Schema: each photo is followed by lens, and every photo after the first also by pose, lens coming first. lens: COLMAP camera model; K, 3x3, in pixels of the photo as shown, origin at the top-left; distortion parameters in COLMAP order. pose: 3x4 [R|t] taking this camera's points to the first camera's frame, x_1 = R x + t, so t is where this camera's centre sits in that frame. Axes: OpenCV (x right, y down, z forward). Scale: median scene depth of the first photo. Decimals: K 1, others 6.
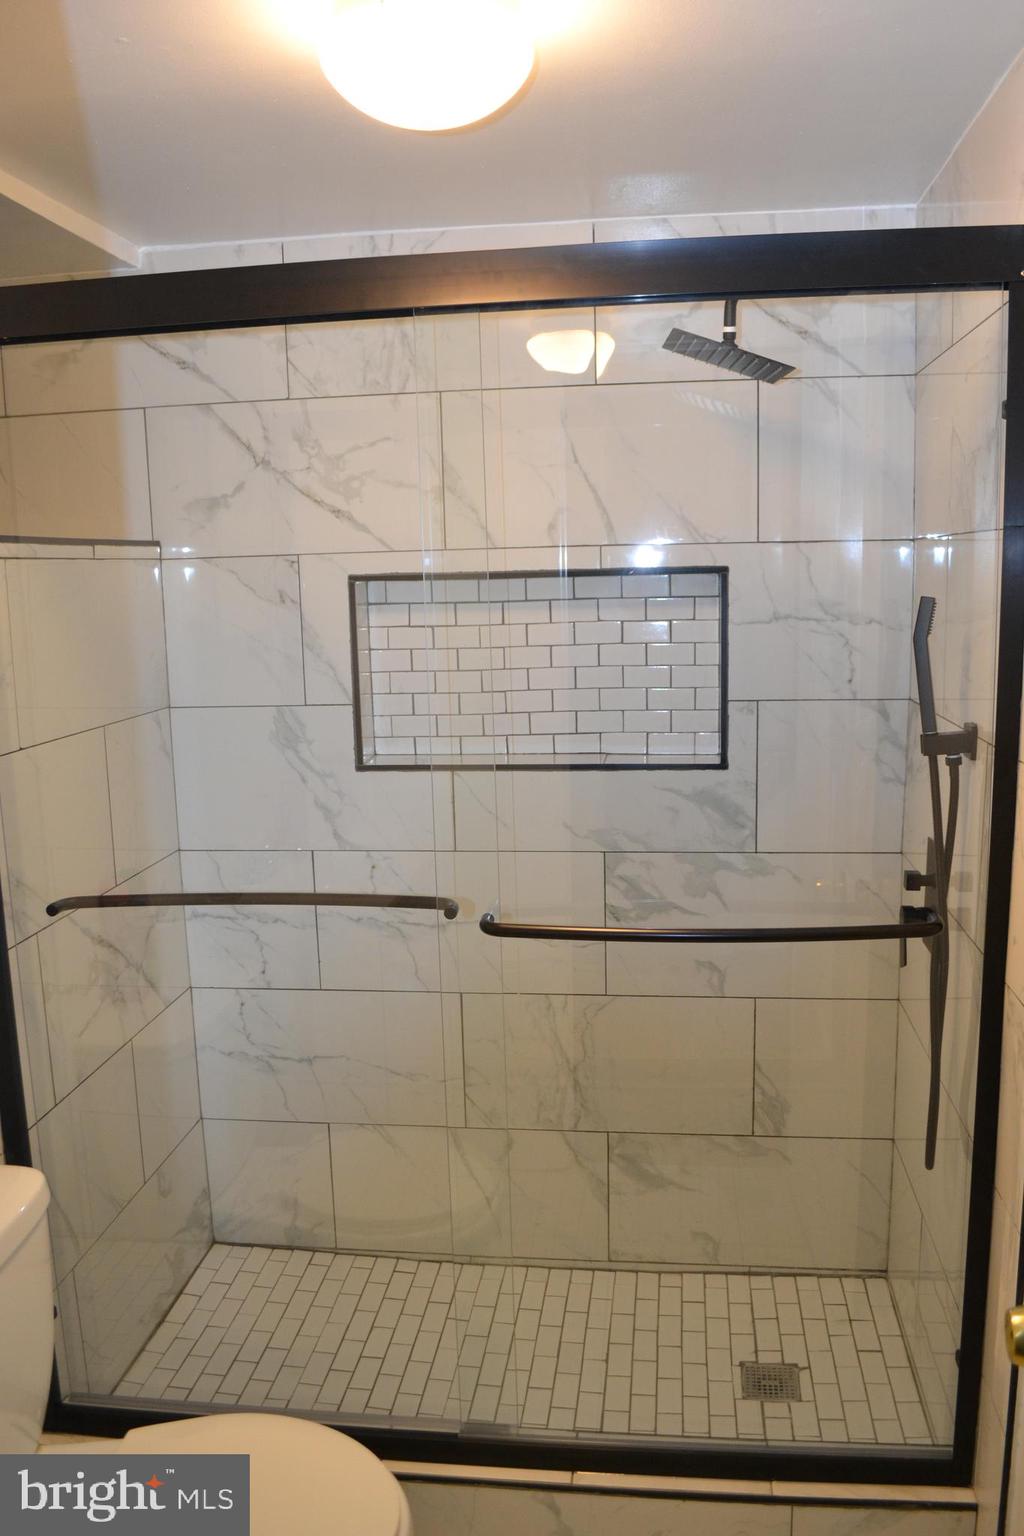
lens RADIAL K [[1219.6, 0, 519.5], [0, 1219.6, 768.5], [0, 0, 1]] dist [-0.089451, 0.011461]
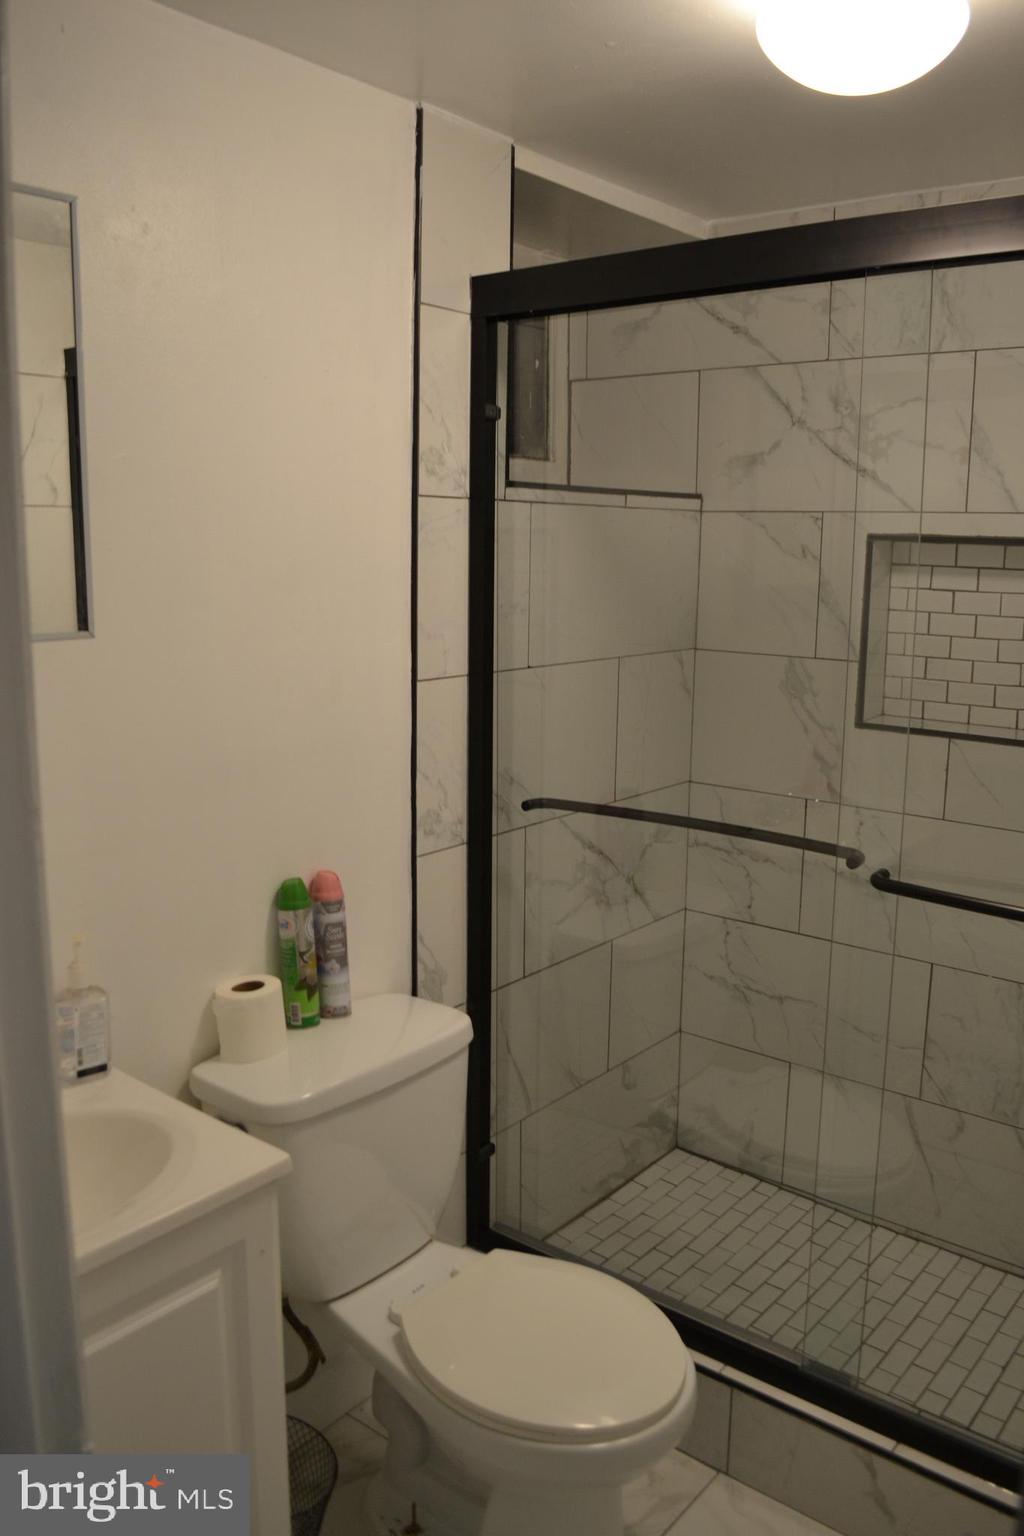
lens RADIAL K [[1205.7, 0, 512.0], [0, 1205.7, 768.0], [0, 0, 1]] dist [-0.087287, 0.005377]
pose [[0.847818, 0.133693, -0.513158, 0.146070], [-0.118495, 0.990991, 0.062410, 0.007745], [0.516879, 0.007894, 0.856022, -0.004819]]
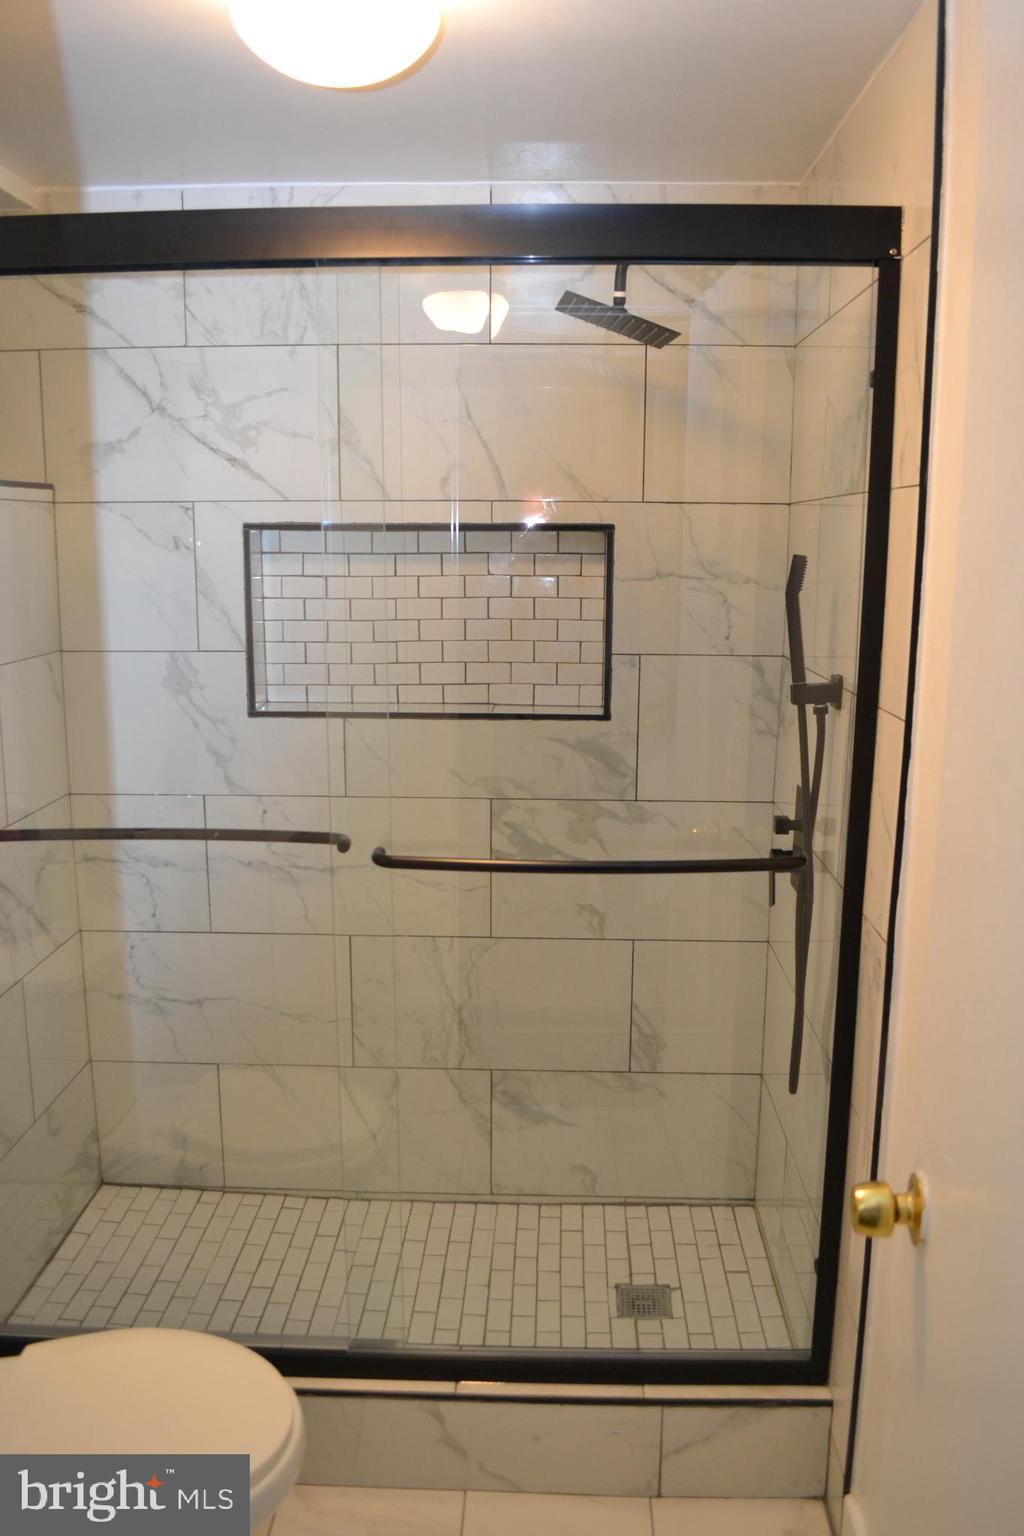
lens RADIAL K [[1219.6, 0, 519.5], [0, 1219.6, 768.5], [0, 0, 1]] dist [-0.089451, 0.011461]
pose [[0.995519, 0.011882, 0.093810, -0.003604], [-0.014479, 0.999529, 0.027049, 0.014963], [-0.093445, -0.028286, 0.995223, -0.032501]]
